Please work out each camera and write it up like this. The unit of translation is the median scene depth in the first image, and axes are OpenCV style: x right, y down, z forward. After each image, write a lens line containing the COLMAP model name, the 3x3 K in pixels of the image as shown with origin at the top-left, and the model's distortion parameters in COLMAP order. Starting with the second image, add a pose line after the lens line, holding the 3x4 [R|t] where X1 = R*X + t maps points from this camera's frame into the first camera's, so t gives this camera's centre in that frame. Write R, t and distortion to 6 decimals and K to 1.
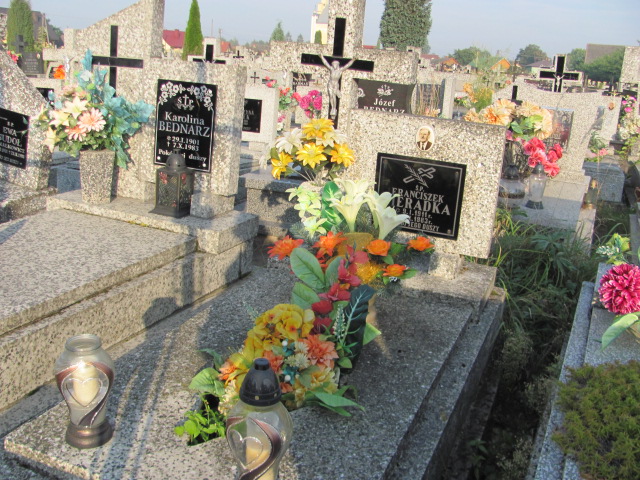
lens RADIAL K [[675.1, 0, 320.0], [0, 675.1, 240.0], [0, 0, 1]] dist [-0.229158, 0.275529]
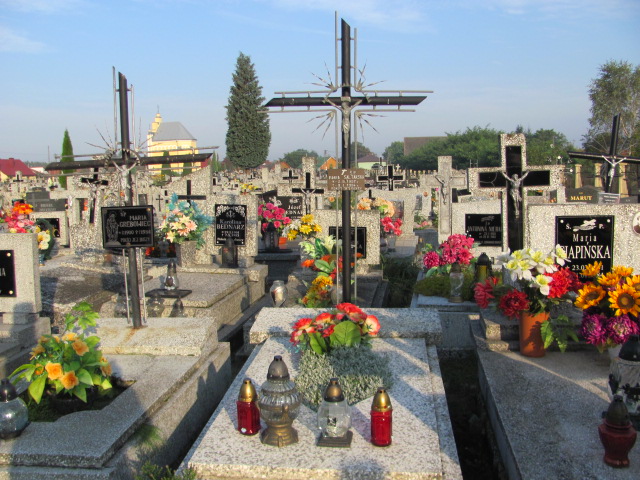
lens RADIAL K [[675.1, 0, 320.0], [0, 675.1, 240.0], [0, 0, 1]] dist [-0.229158, 0.275529]
pose [[0.965907, -0.102525, 0.237724, -0.434349], [0.138321, 0.980567, -0.139123, 0.205720], [-0.218841, 0.167262, 0.961318, -1.081573]]
